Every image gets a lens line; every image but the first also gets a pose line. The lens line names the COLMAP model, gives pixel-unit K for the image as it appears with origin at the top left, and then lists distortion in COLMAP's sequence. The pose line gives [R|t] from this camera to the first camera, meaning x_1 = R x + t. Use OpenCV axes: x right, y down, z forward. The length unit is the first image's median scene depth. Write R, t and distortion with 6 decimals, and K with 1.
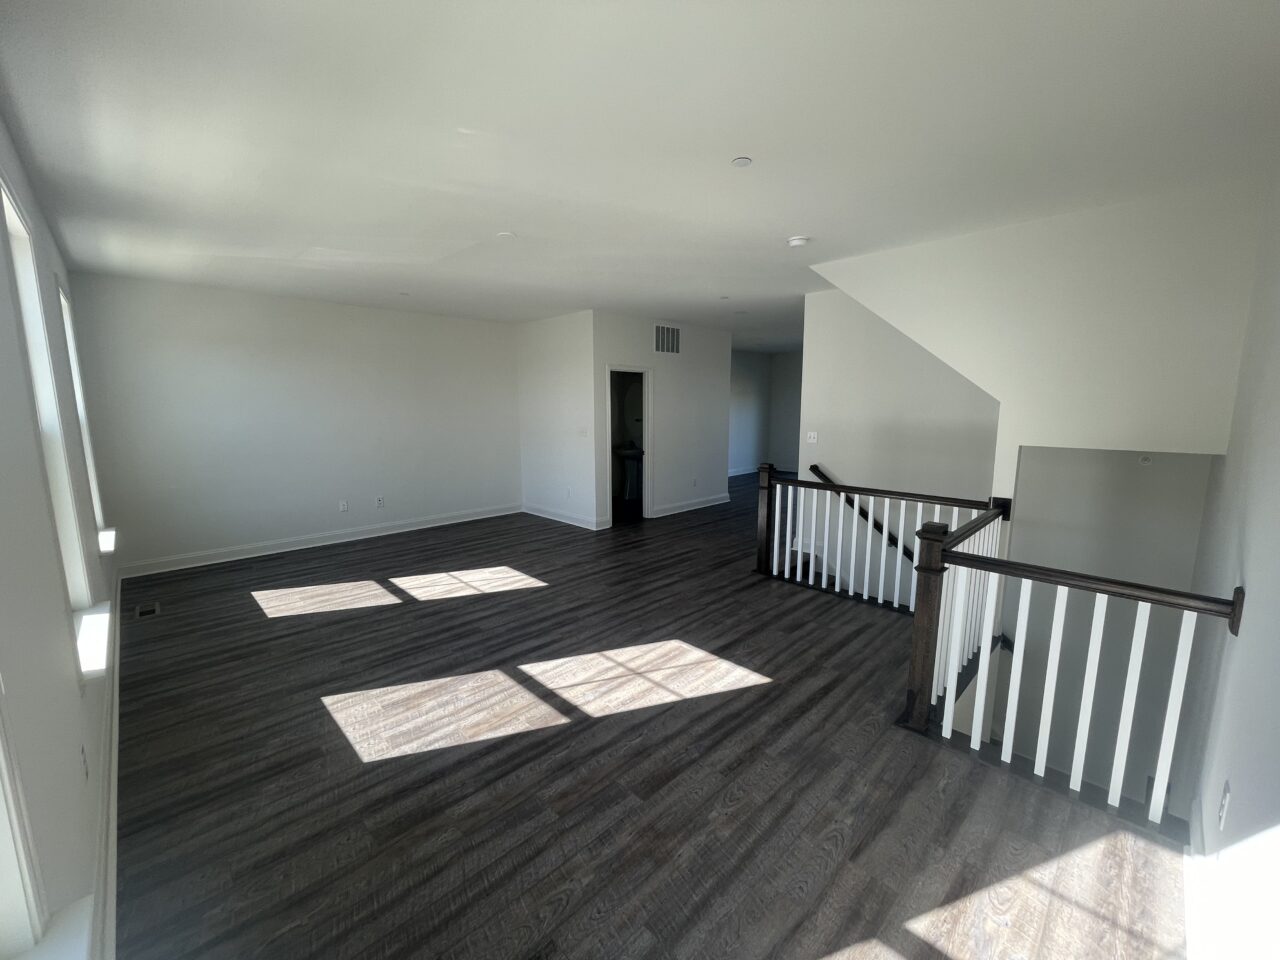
lens RADIAL K [[512.3, 0, 635.5], [0, 512.3, 480.7], [0, 0, 1]] dist [-0.014211, 0.000821]
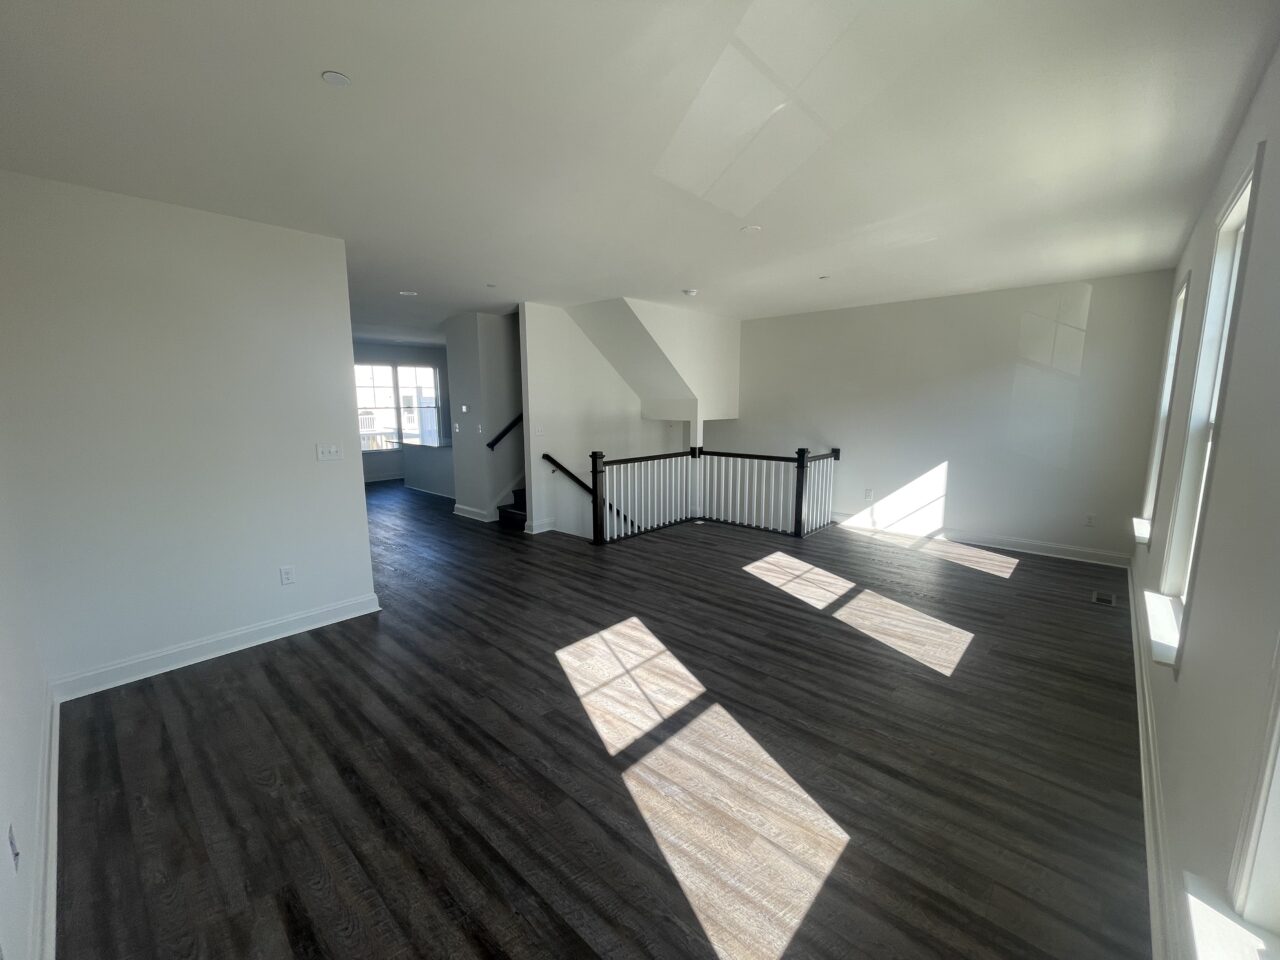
lens RADIAL K [[512.3, 0, 632.5], [0, 512.3, 478.5], [0, 0, 1]] dist [-0.014211, 0.000821]
pose [[-0.034625, -0.149716, 0.988123, -1.216587], [0.157917, 0.975475, 0.153334, -0.185616], [-0.986845, 0.161351, -0.010133, 1.228597]]
